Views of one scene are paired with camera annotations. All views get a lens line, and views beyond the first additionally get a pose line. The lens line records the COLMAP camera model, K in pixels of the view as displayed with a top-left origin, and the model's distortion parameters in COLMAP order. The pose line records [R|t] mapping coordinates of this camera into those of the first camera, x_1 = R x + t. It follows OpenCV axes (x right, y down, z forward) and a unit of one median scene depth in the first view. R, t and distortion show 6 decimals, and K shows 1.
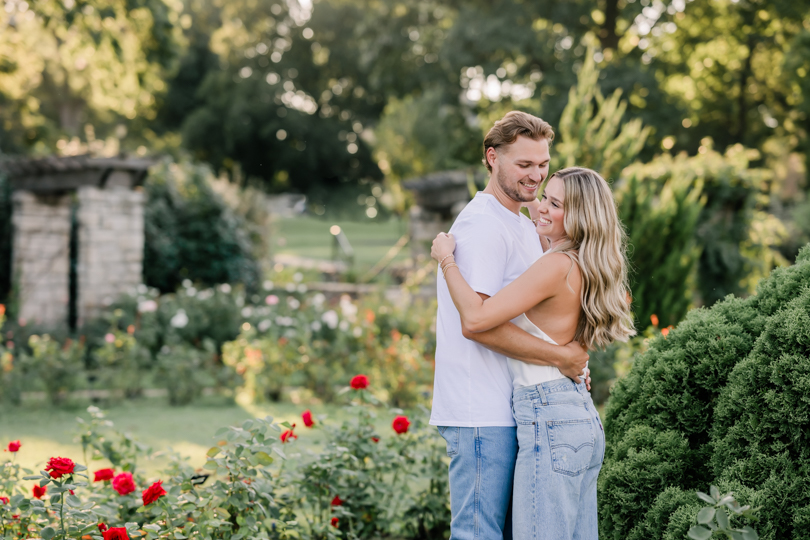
lens RADIAL K [[2099.9, 0, 405.0], [0, 2099.9, 270.0], [0, 0, 1]] dist [0.035030, -0.692866]
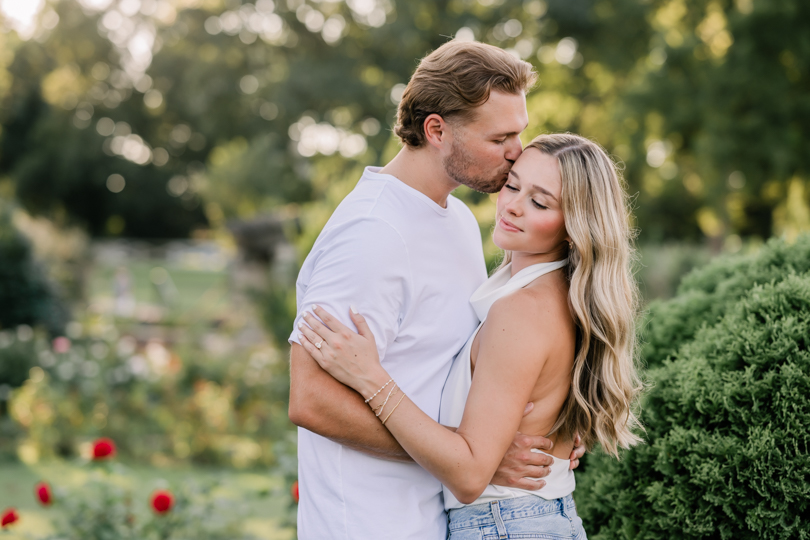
lens RADIAL K [[2099.9, 0, 405.0], [0, 2099.9, 270.0], [0, 0, 1]] dist [0.035030, -0.692866]
pose [[0.996633, 0.014499, 0.080701, 0.040631], [-0.012624, 0.999640, -0.023687, 0.007057], [-0.081016, 0.022588, 0.996457, 0.340852]]
